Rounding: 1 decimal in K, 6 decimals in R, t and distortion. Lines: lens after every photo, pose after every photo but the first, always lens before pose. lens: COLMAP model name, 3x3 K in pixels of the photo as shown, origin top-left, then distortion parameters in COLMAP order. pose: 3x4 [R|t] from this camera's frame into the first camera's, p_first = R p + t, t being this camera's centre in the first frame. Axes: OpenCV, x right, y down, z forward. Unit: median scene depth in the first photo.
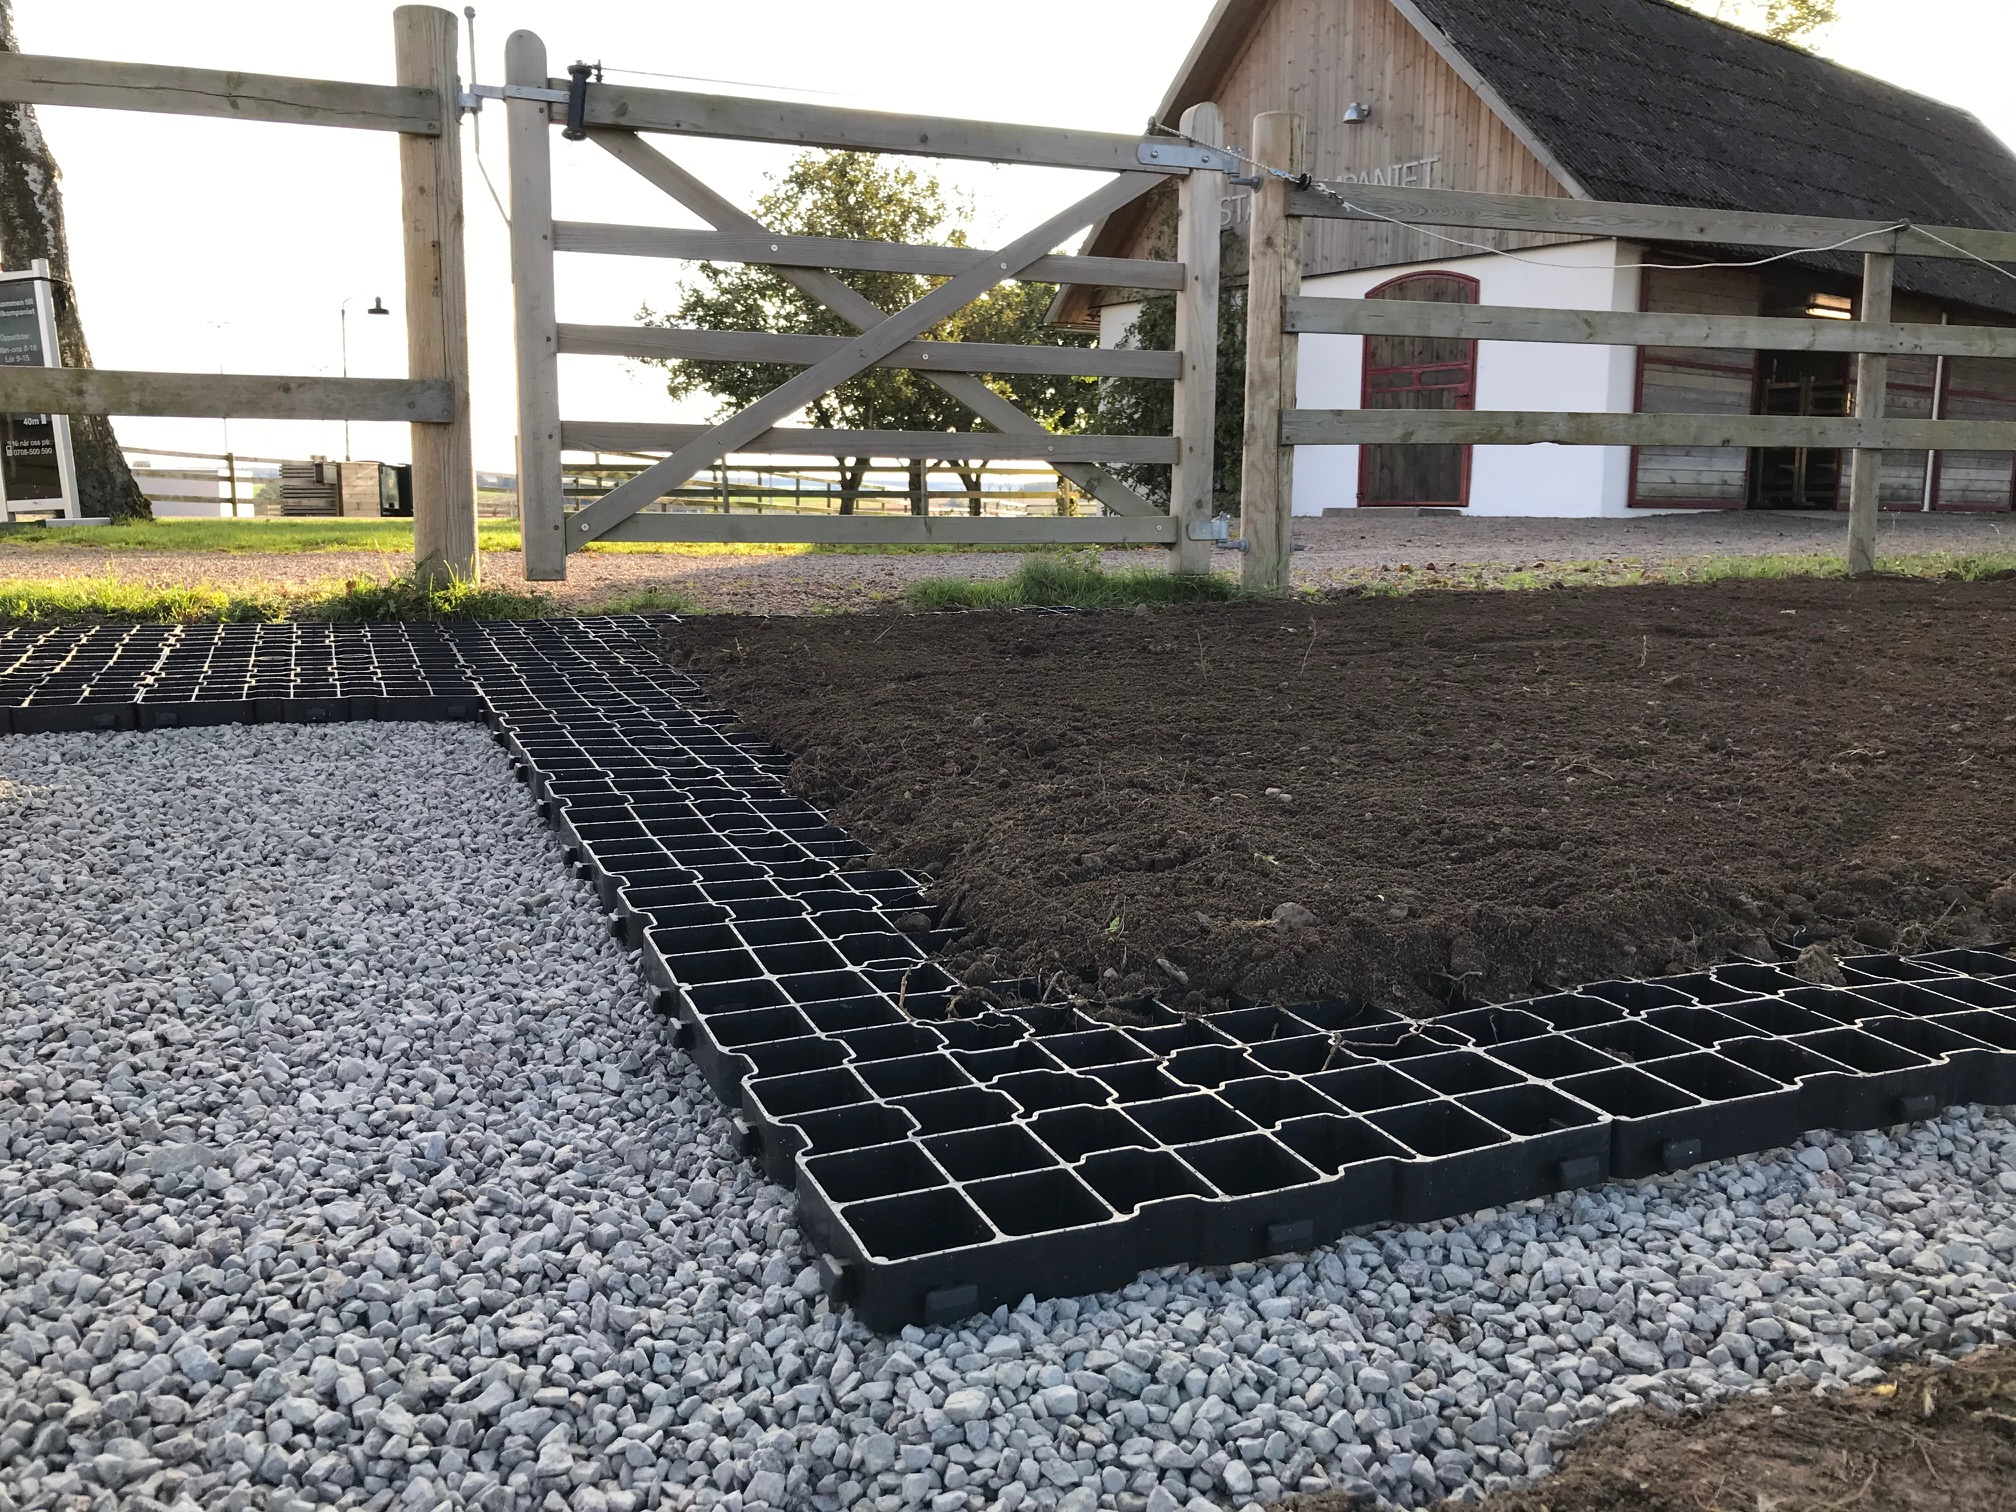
lens RADIAL K [[1656.1, 0, 1008.0], [0, 1656.1, 756.0], [0, 0, 1]] dist [-0.010413, 0.064057]
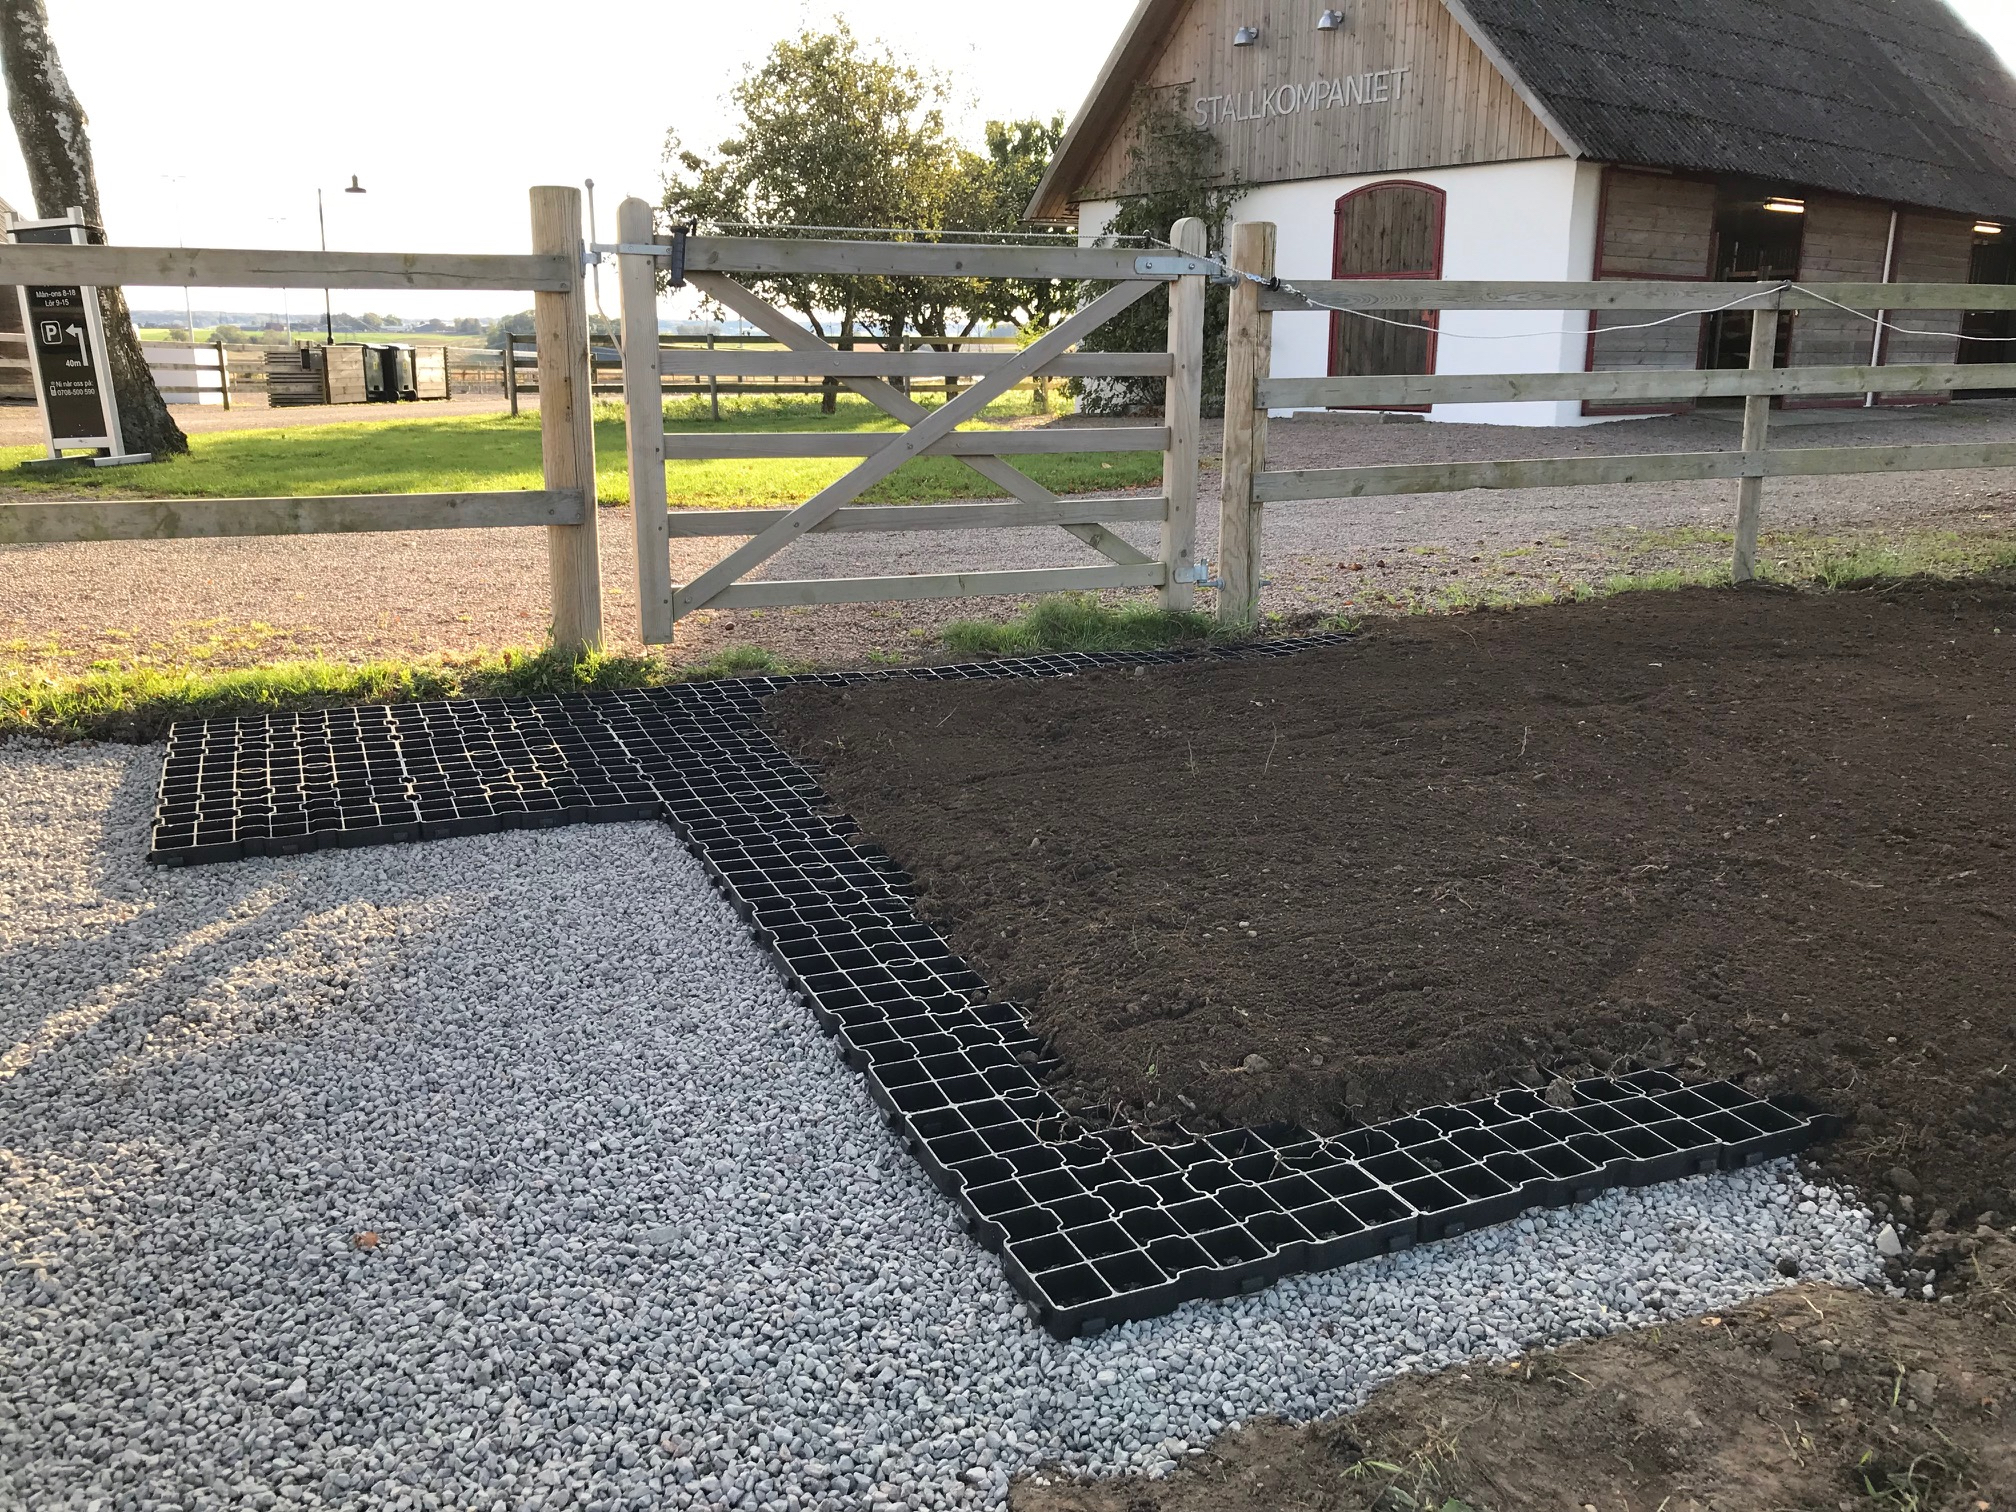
lens RADIAL K [[1661.8, 0, 1008.0], [0, 1661.8, 756.0], [0, 0, 1]] dist [0.009788, 0.020067]
pose [[0.999798, -0.006218, 0.019090, -0.146052], [0.004352, 0.995347, 0.096261, -0.491422], [-0.019599, -0.096158, 0.995173, -0.857204]]
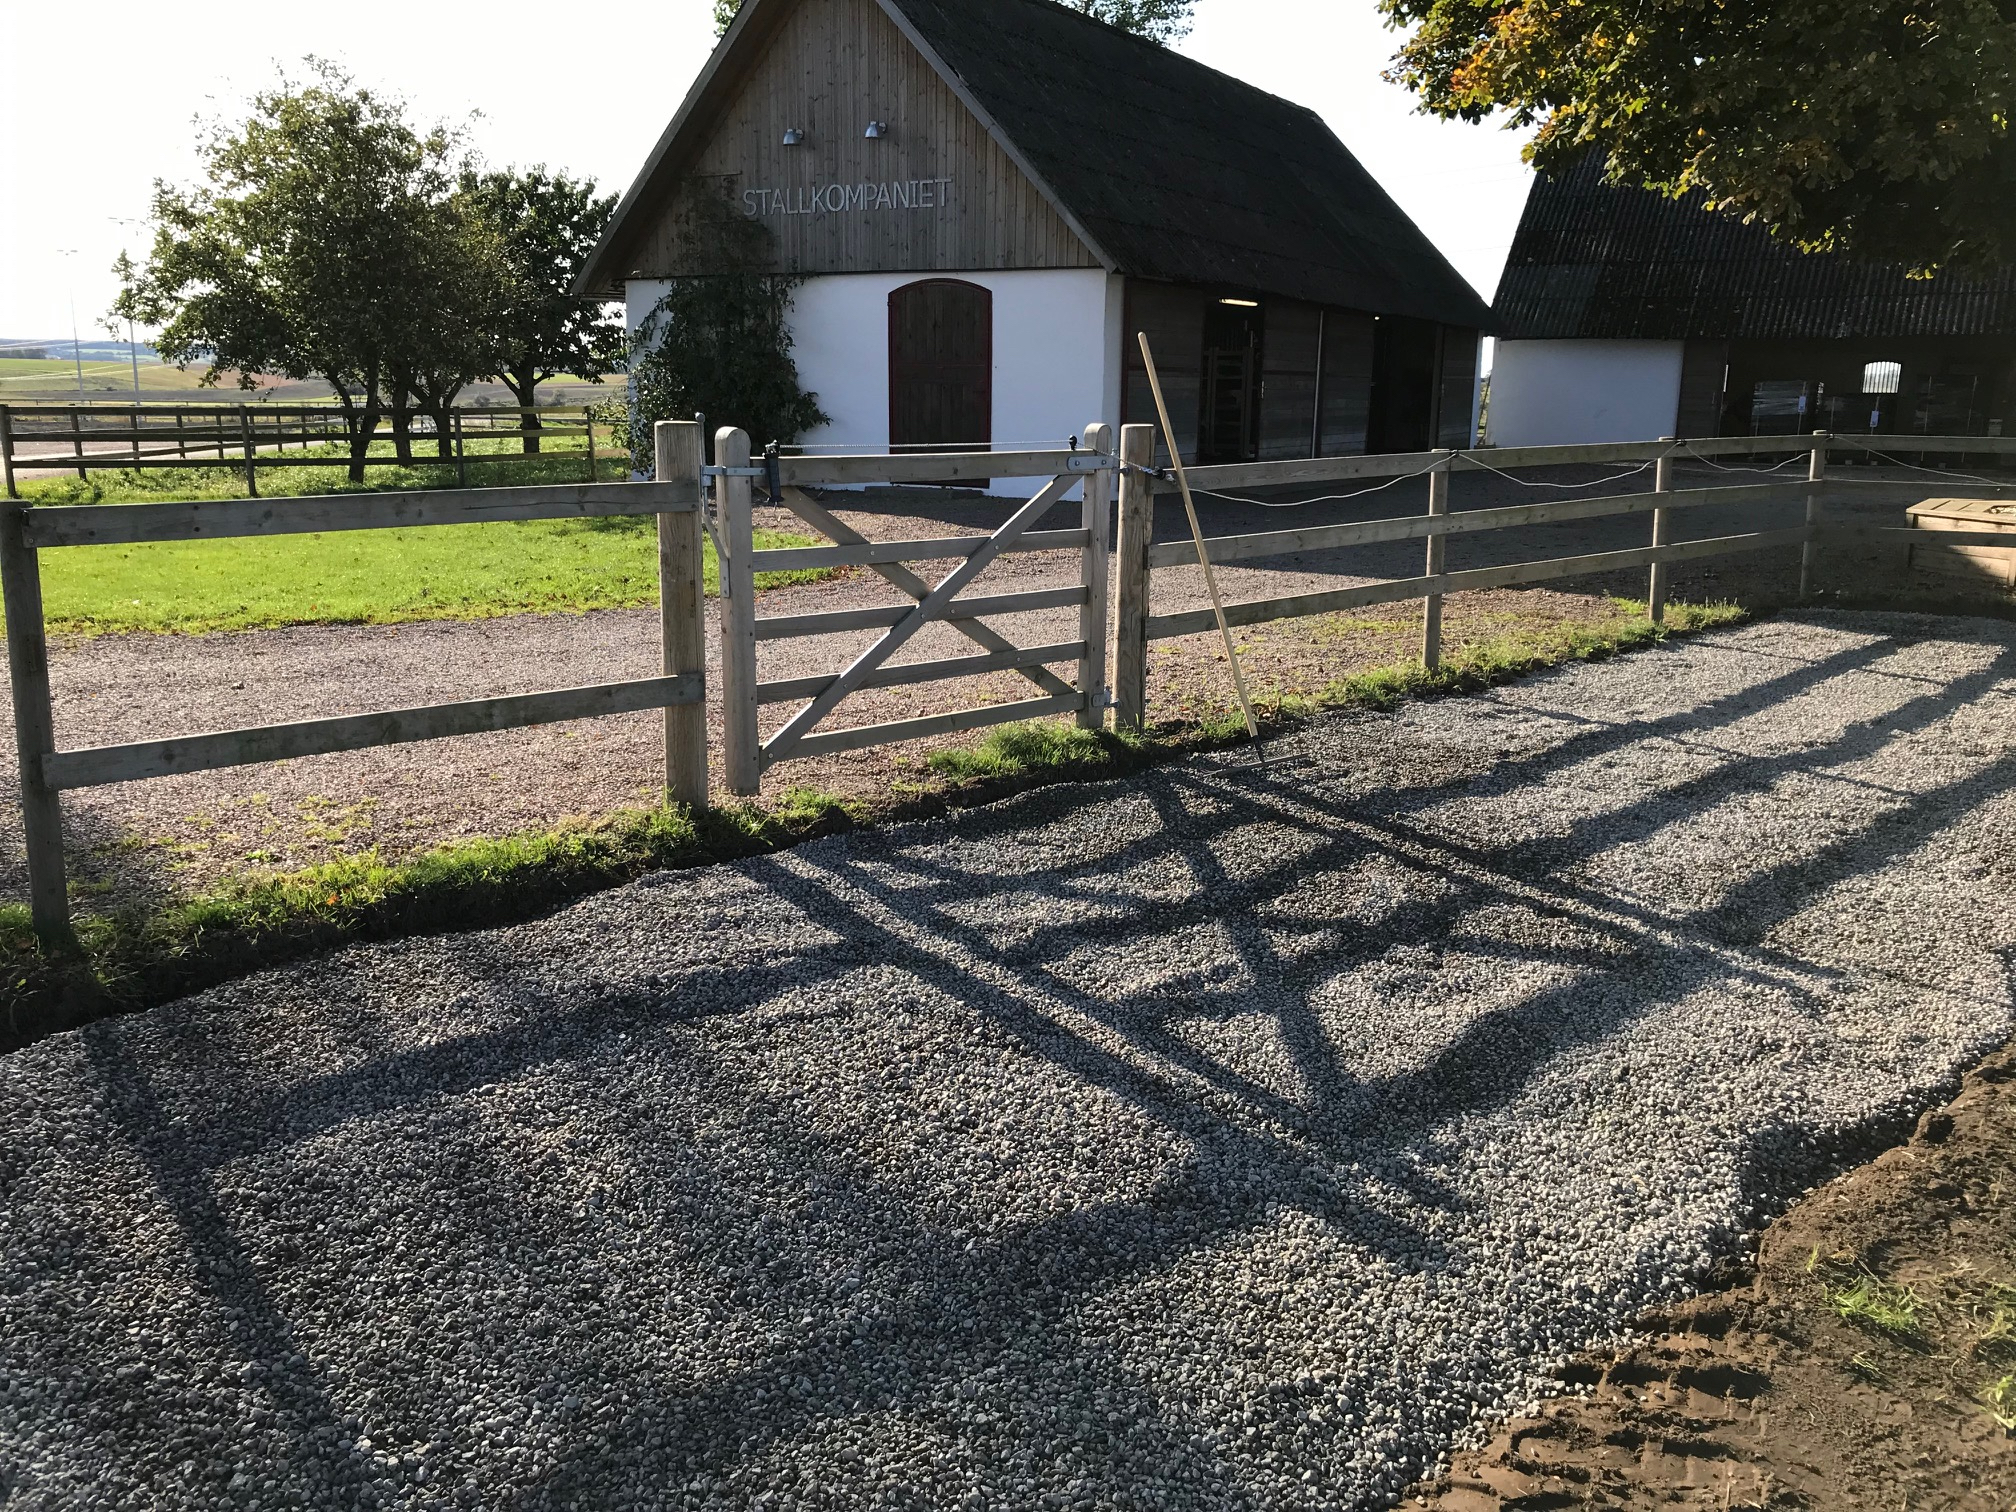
lens RADIAL K [[1692.2, 0, 1008.0], [0, 1692.2, 756.0], [0, 0, 1]] dist [0.034456, -0.009418]
pose [[0.928257, -0.075923, 0.364107, -2.110514], [0.046640, 0.994978, 0.088566, -0.908371], [-0.369003, -0.065230, 0.927136, -1.620192]]
